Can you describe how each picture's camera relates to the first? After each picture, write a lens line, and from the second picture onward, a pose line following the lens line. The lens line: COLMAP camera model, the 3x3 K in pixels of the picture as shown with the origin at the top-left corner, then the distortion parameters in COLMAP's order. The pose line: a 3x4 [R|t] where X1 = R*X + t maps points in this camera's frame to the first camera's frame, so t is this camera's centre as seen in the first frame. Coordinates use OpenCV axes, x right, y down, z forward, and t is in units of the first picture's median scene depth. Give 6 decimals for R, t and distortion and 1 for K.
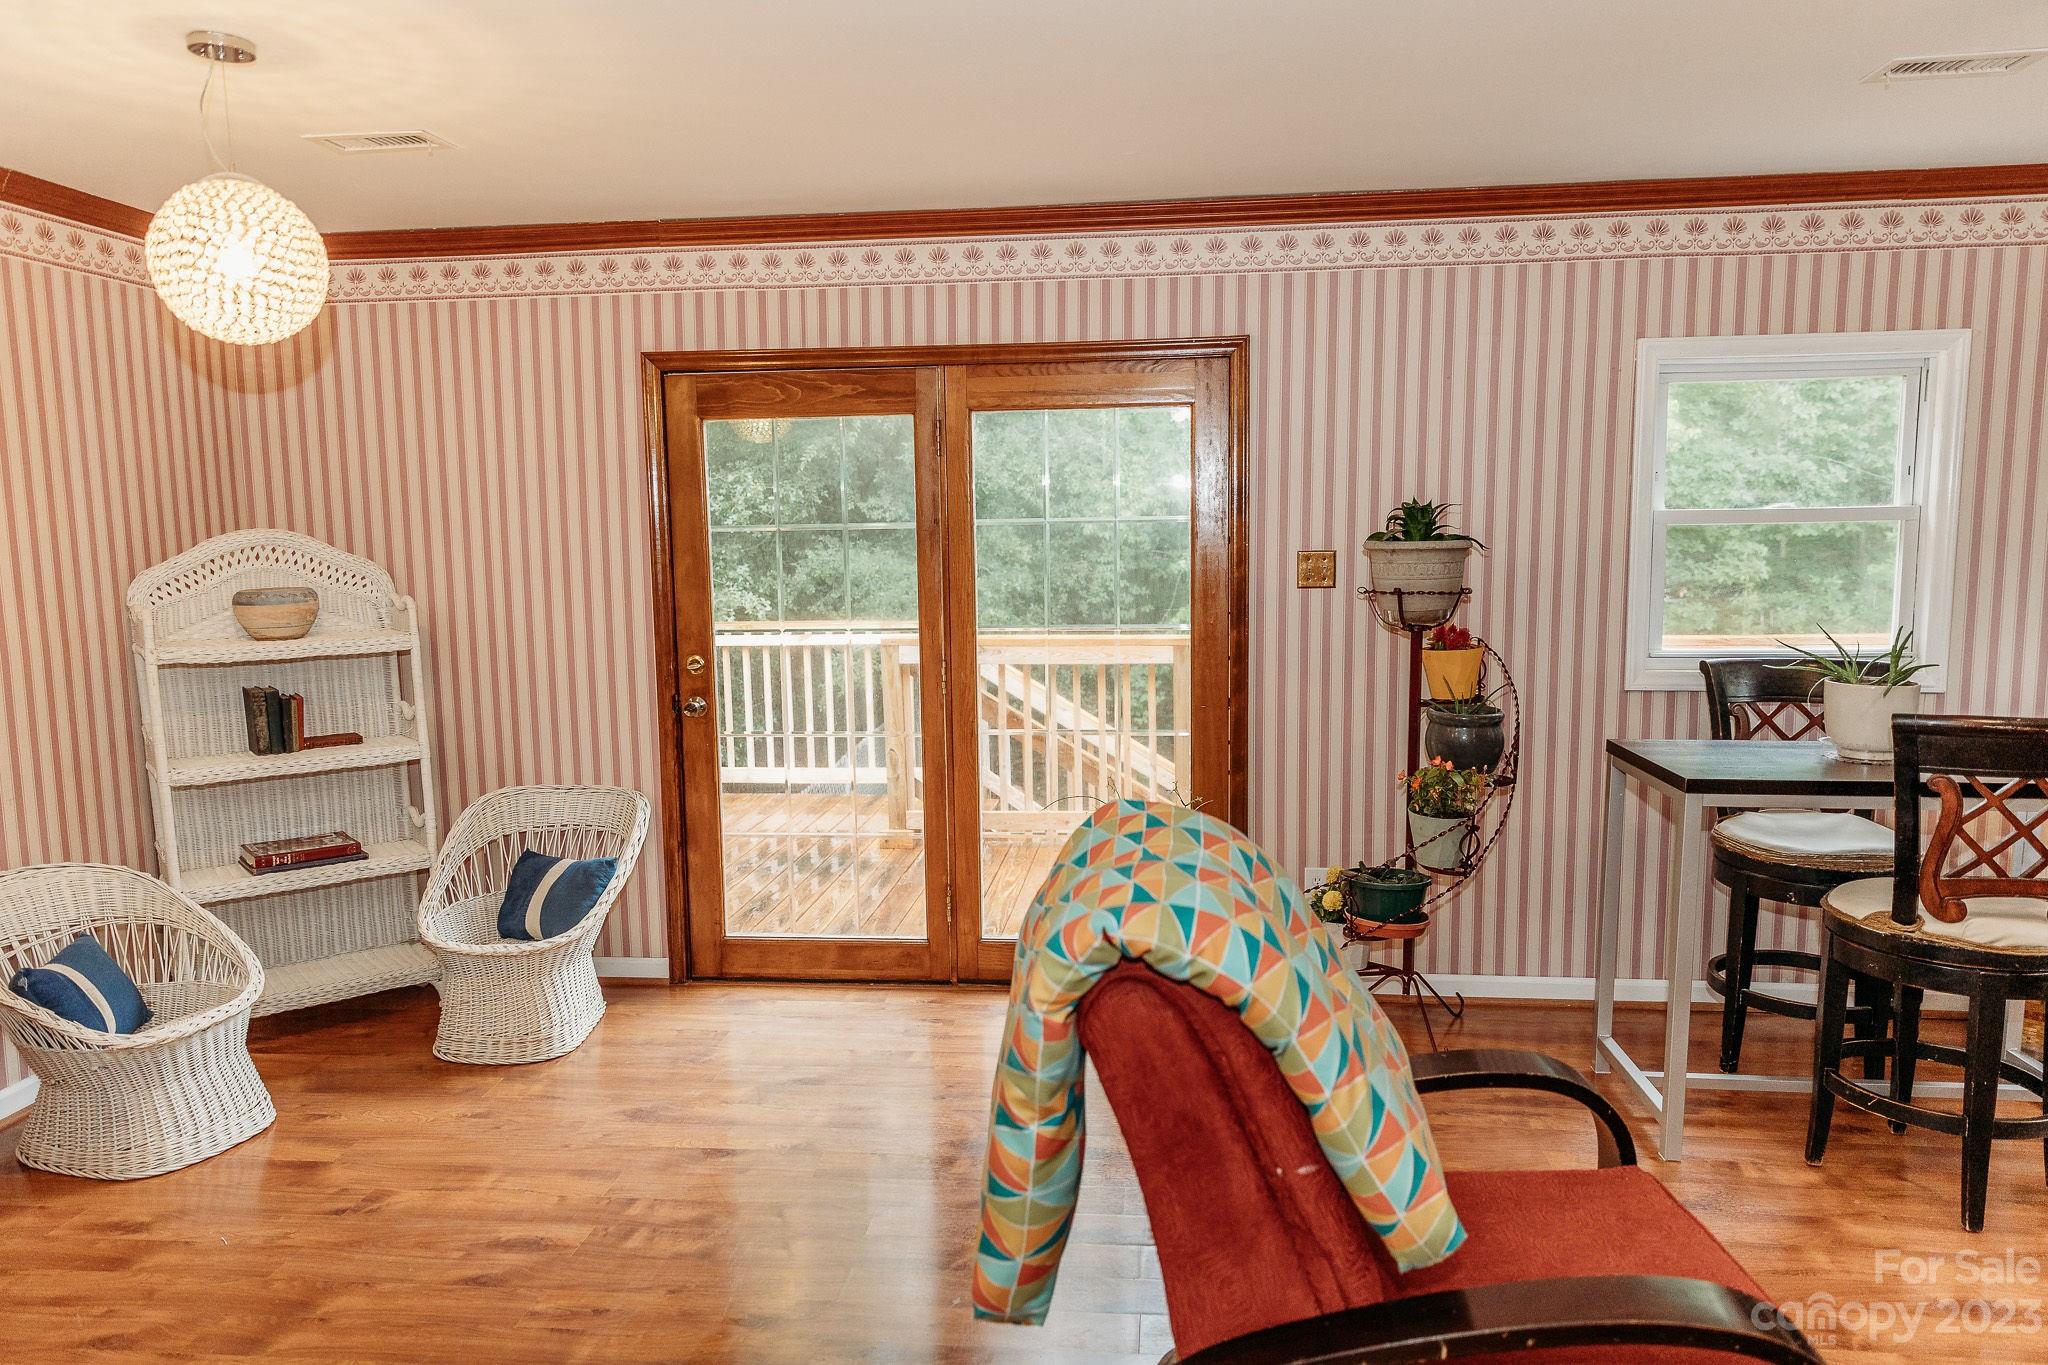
lens RADIAL K [[1354.2, 0, 1042.1], [0, 1354.2, 691.8], [0, 0, 1]] dist [0.013542, 0.002503]
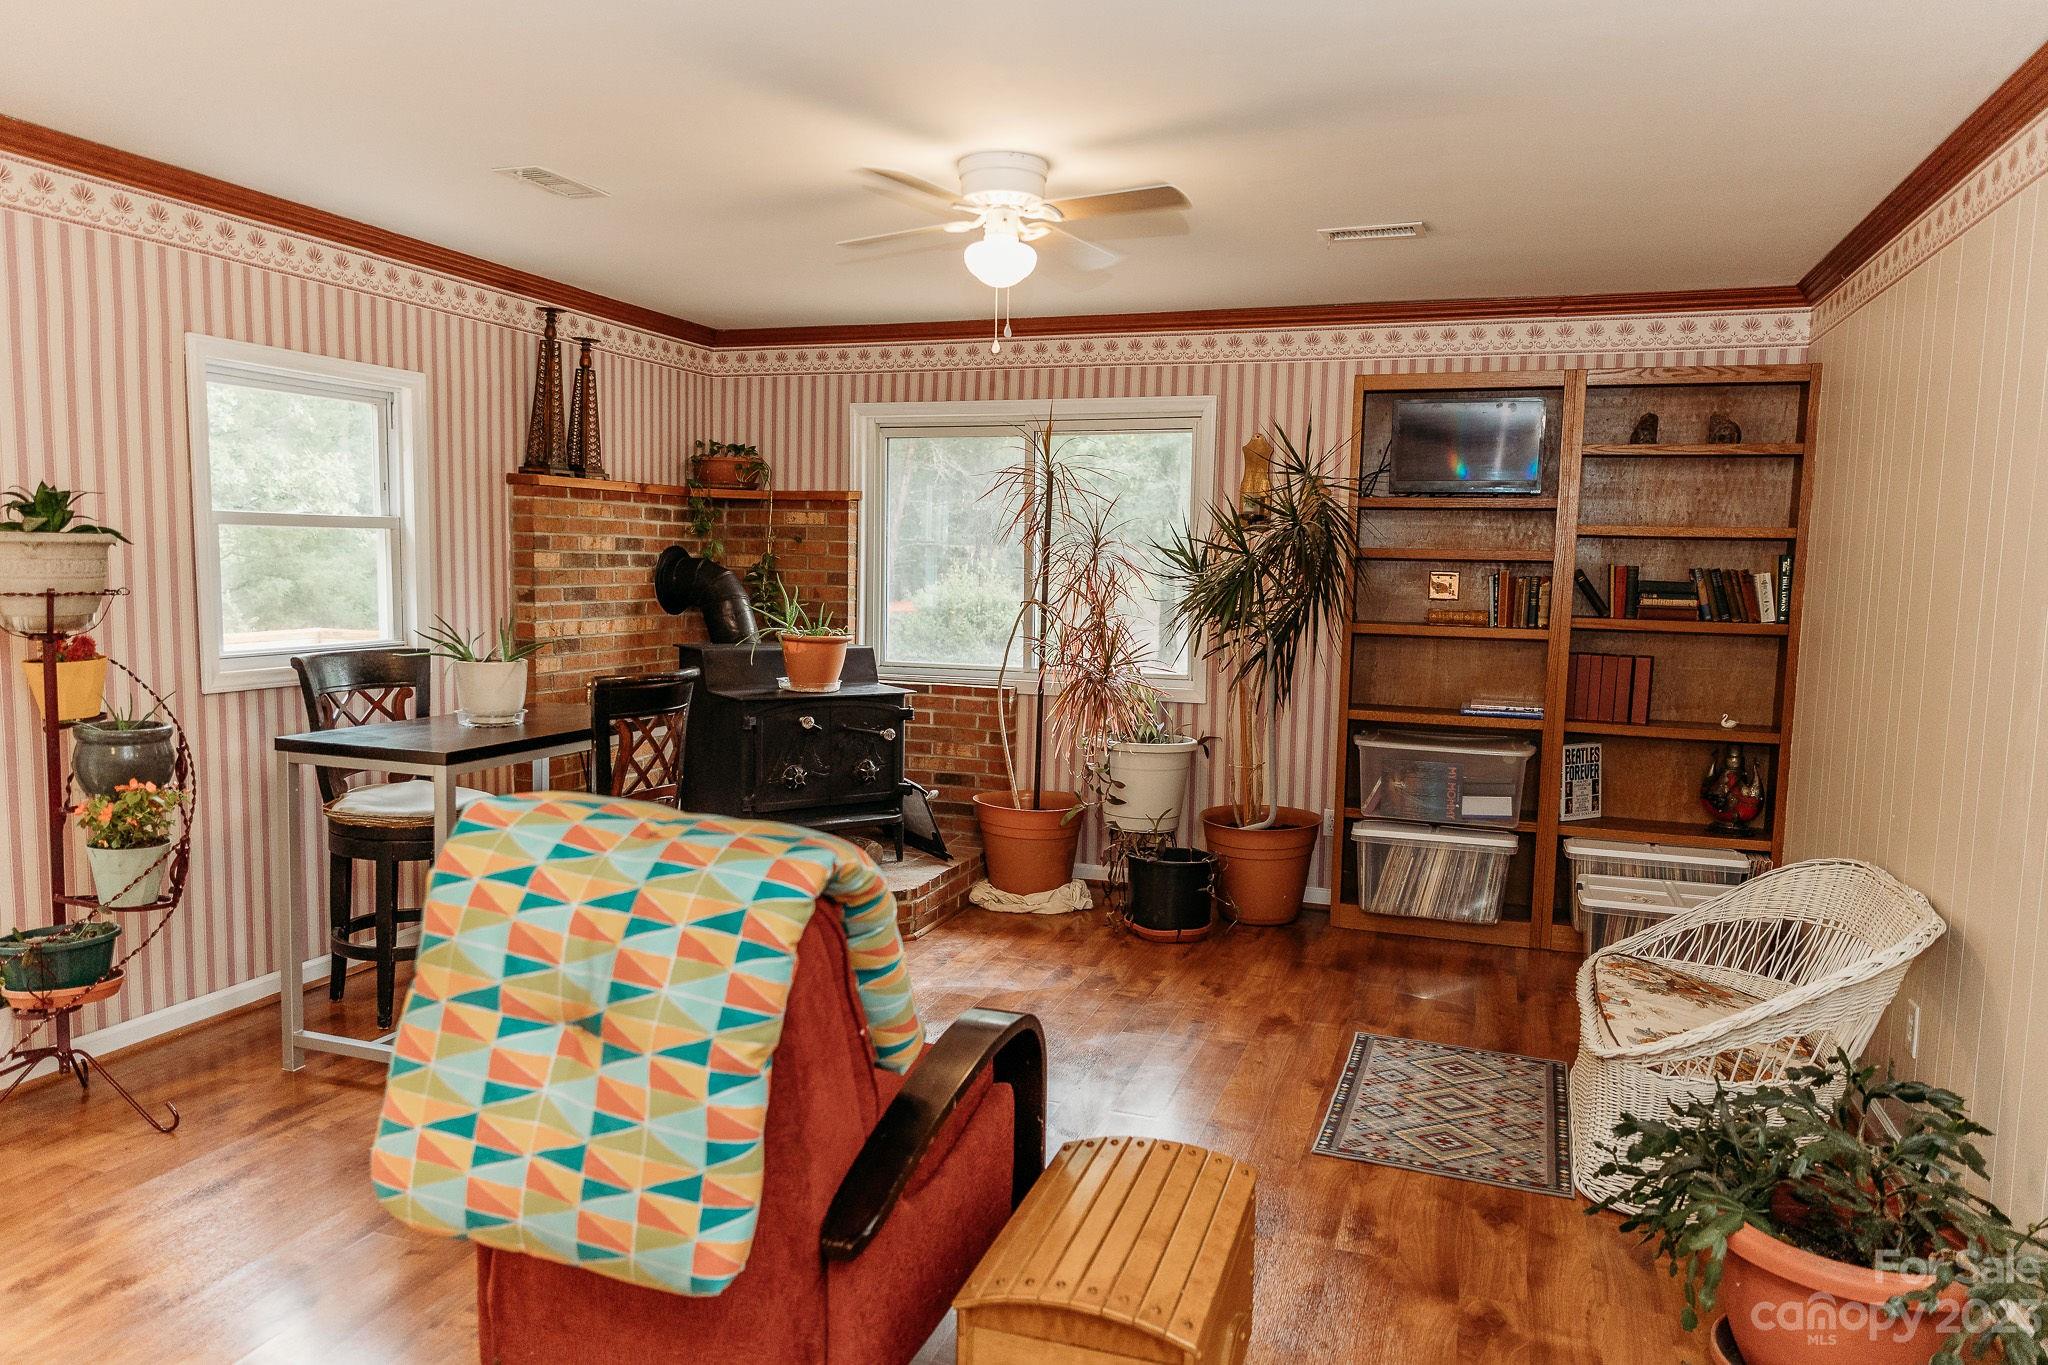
lens RADIAL K [[1354.2, 0, 1009.0], [0, 1354.2, 678.1], [0, 0, 1]] dist [0.013542, 0.002503]
pose [[0.246630, -0.075939, 0.966130, -0.371939], [0.089932, 0.994417, 0.055205, -0.013608], [-0.964928, 0.073271, 0.252083, 0.197767]]
